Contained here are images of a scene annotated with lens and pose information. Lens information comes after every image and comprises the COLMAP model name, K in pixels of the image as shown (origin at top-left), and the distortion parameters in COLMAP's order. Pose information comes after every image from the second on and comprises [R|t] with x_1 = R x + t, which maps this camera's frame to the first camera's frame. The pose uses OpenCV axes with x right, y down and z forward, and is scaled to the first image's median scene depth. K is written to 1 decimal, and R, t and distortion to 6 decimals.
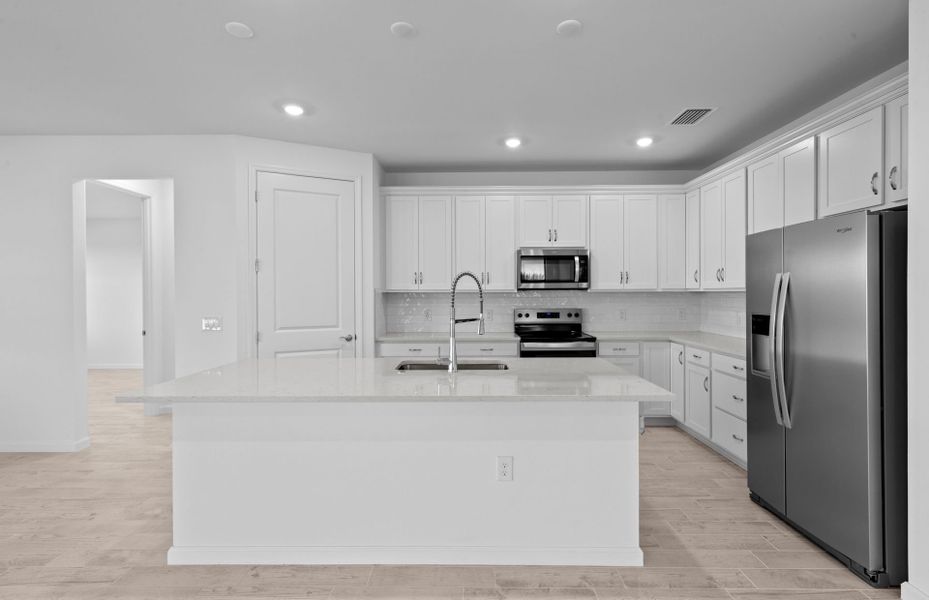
lens RADIAL K [[441.9, 0, 465.1], [0, 441.9, 291.2], [0, 0, 1]] dist [-0.000079, -0.000262]
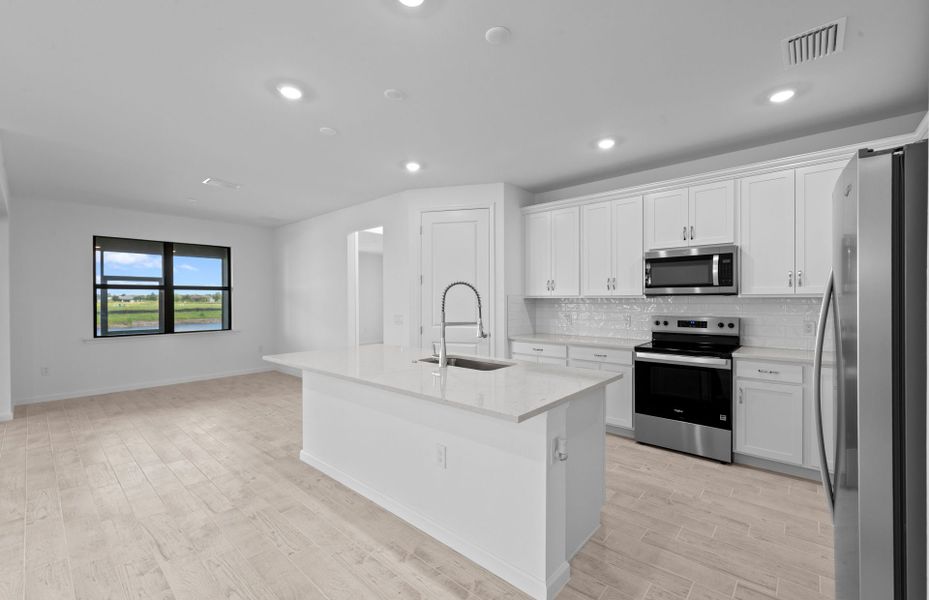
lens RADIAL K [[377.6, 0, 464.5], [0, 377.6, 300.0], [0, 0, 1]] dist [0.003974, -0.000170]
pose [[0.761814, 0.002233, -0.647791, 0.362257], [0.004158, 0.999957, 0.008337, -0.002153], [0.647782, -0.009045, 0.761772, 0.146668]]
